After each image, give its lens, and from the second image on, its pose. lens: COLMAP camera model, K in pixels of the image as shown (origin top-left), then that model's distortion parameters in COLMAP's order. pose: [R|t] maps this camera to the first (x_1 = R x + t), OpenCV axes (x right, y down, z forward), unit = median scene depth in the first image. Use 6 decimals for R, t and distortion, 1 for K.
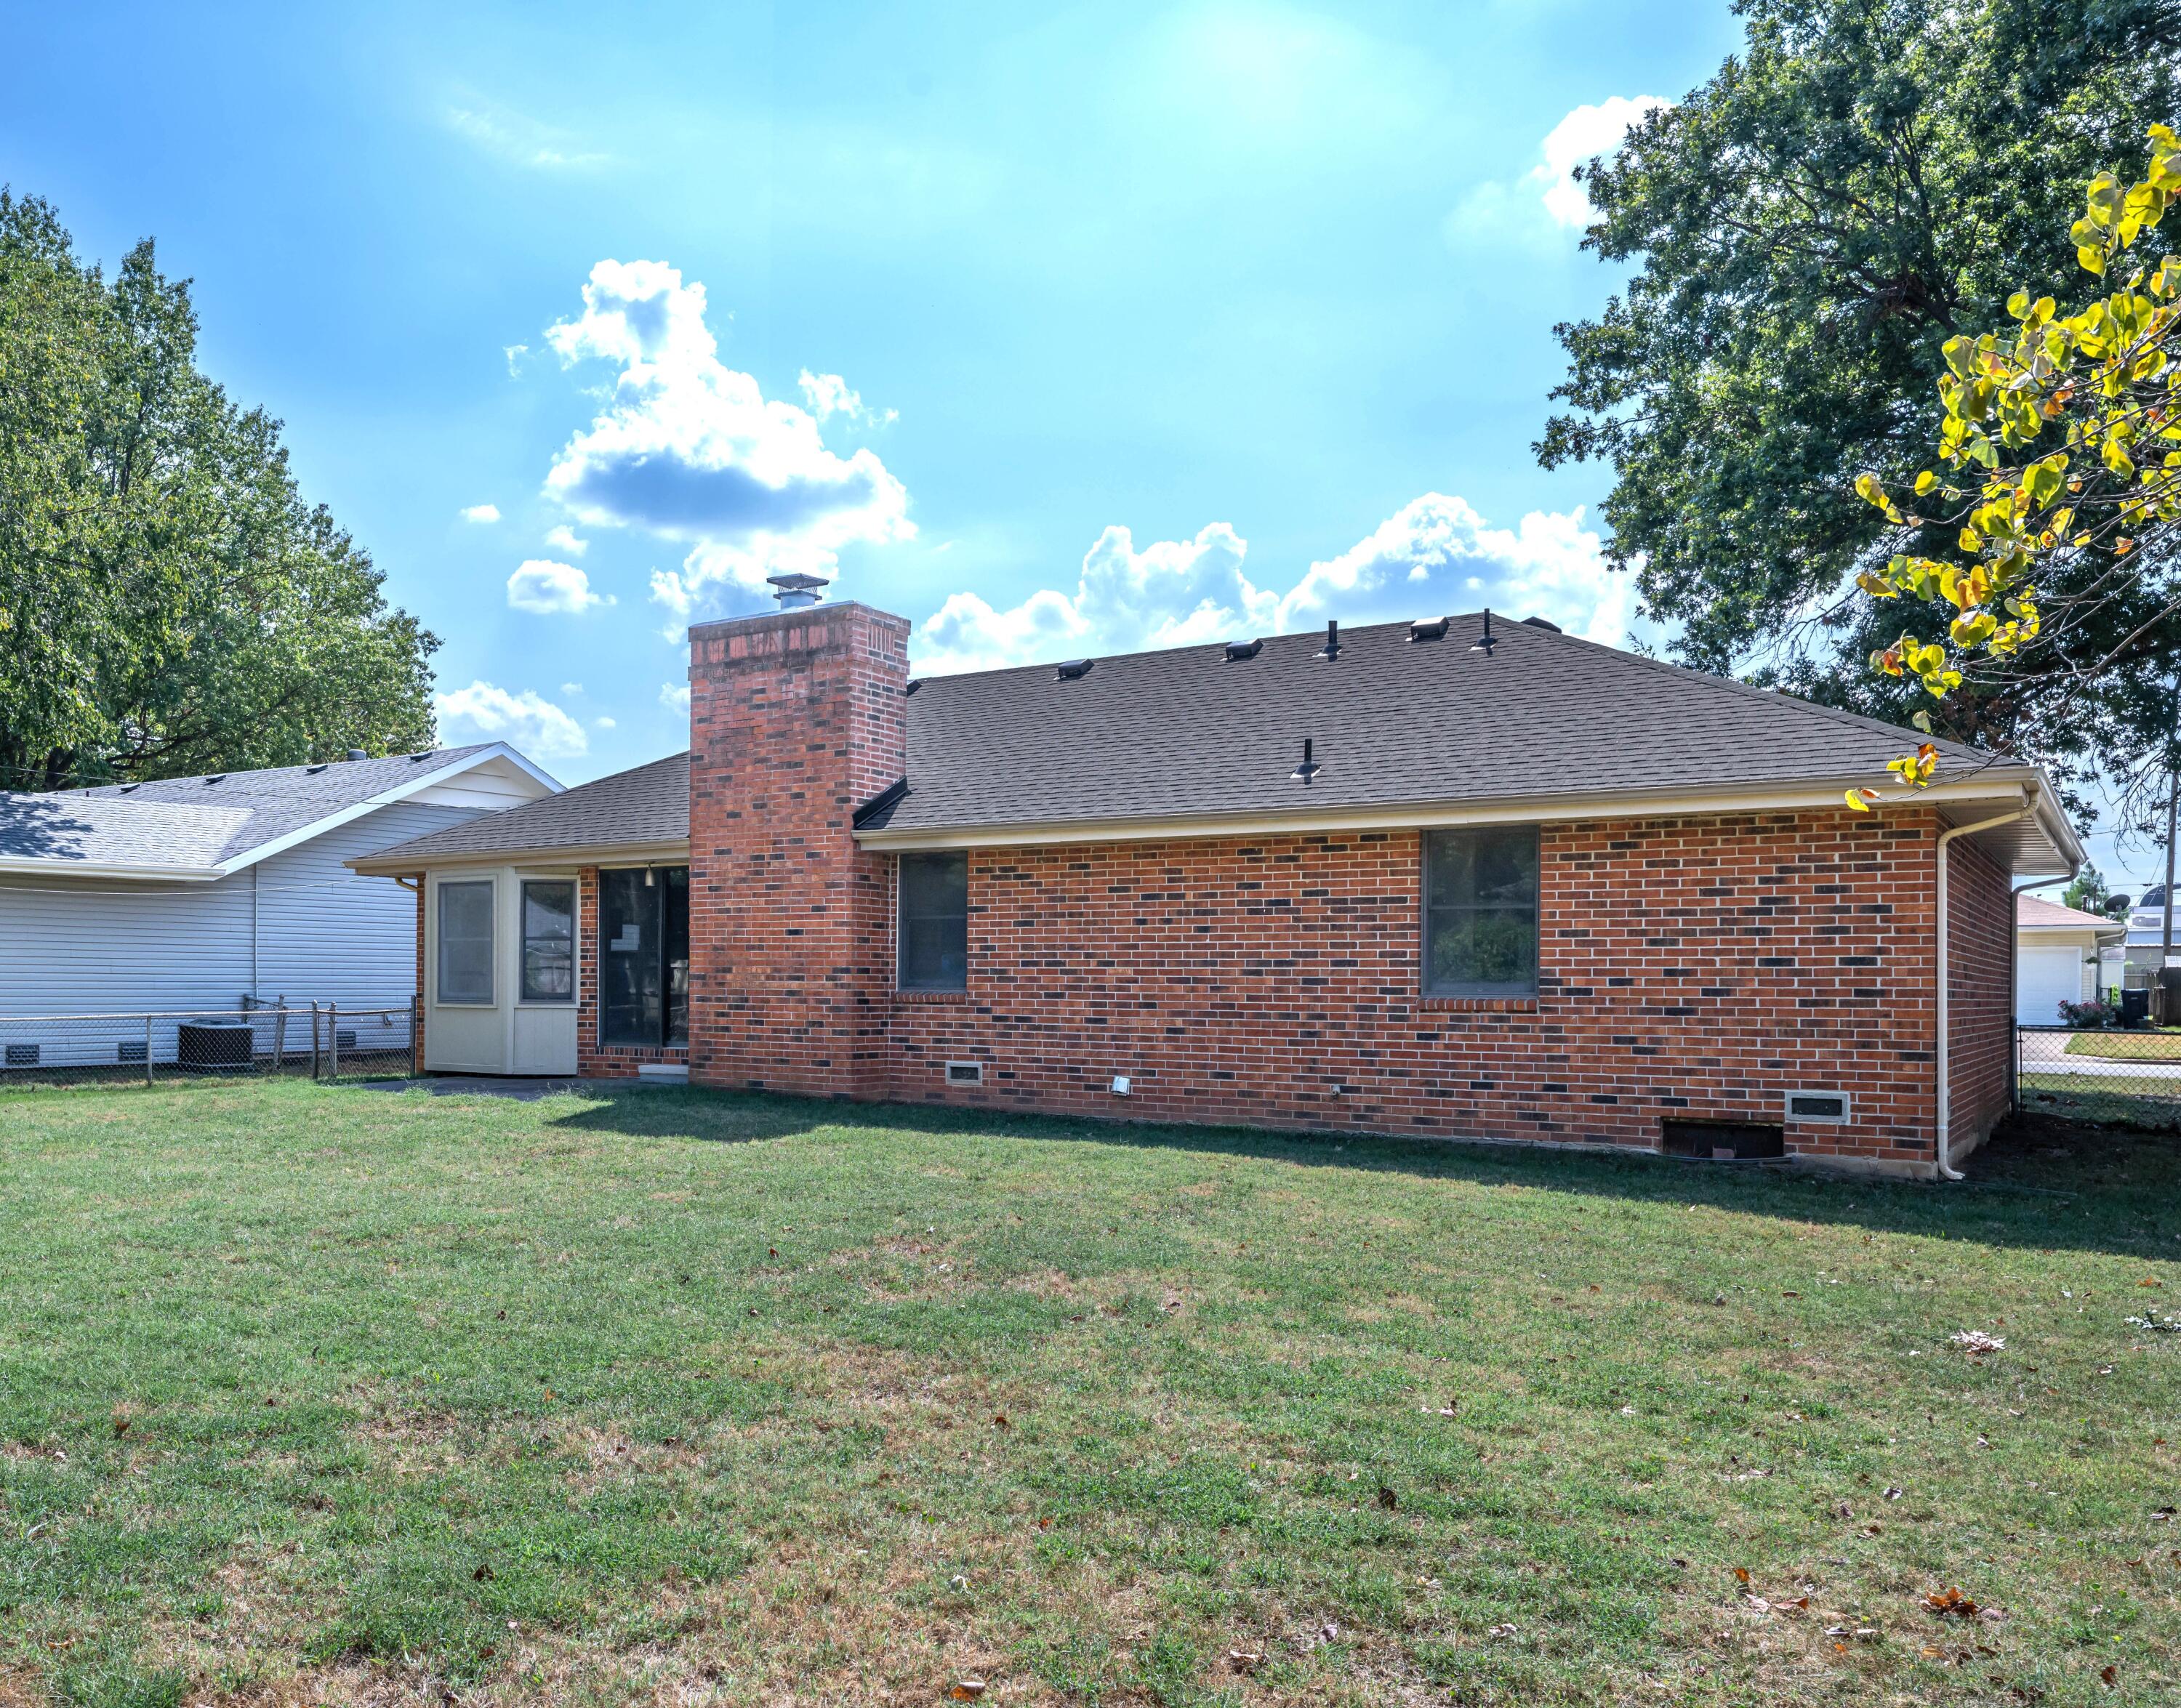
lens RADIAL K [[2186.9, 0, 1090.2], [0, 2186.9, 863.6], [0, 0, 1]] dist [0.013046, 0.000000]
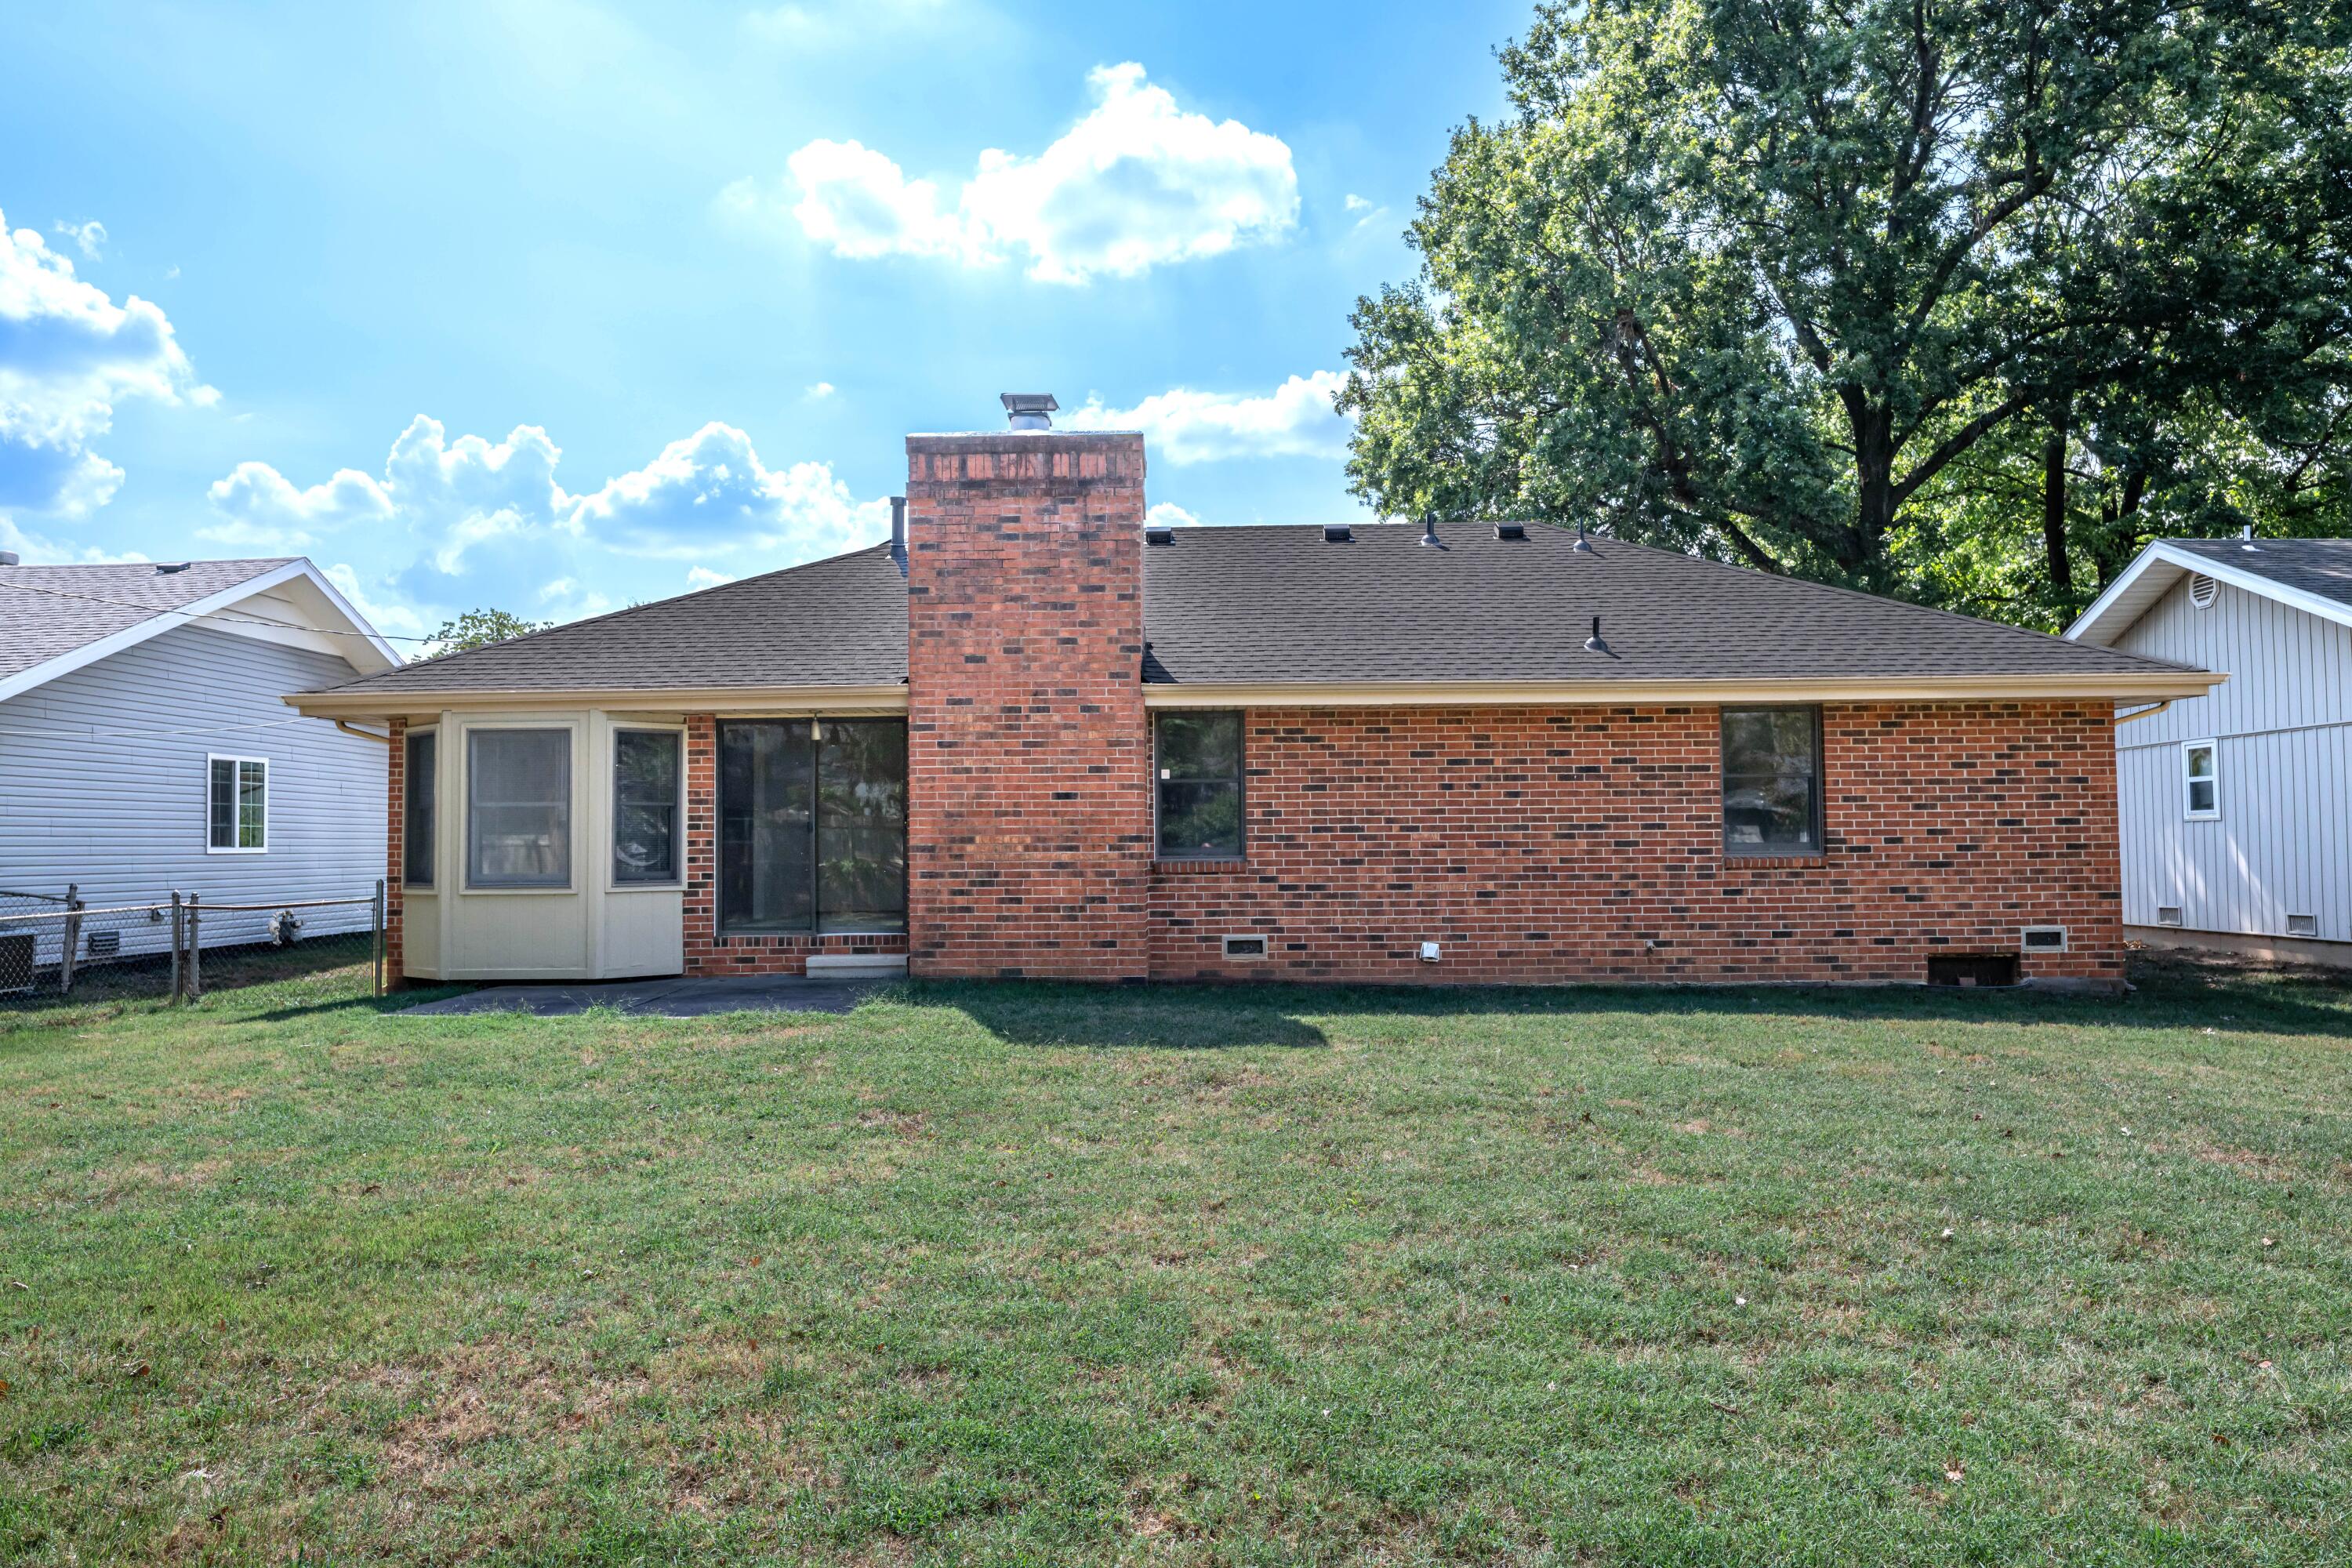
lens RADIAL K [[1637.7, 0, 1190.6], [0, 1637.7, 712.4], [0, 0, 1]] dist [0.003462, -0.002153]
pose [[0.789024, 0.037267, 0.613231, -0.537936], [-0.019811, 0.999183, -0.035232, 0.021507], [-0.614043, 0.015651, 0.789117, 0.482336]]
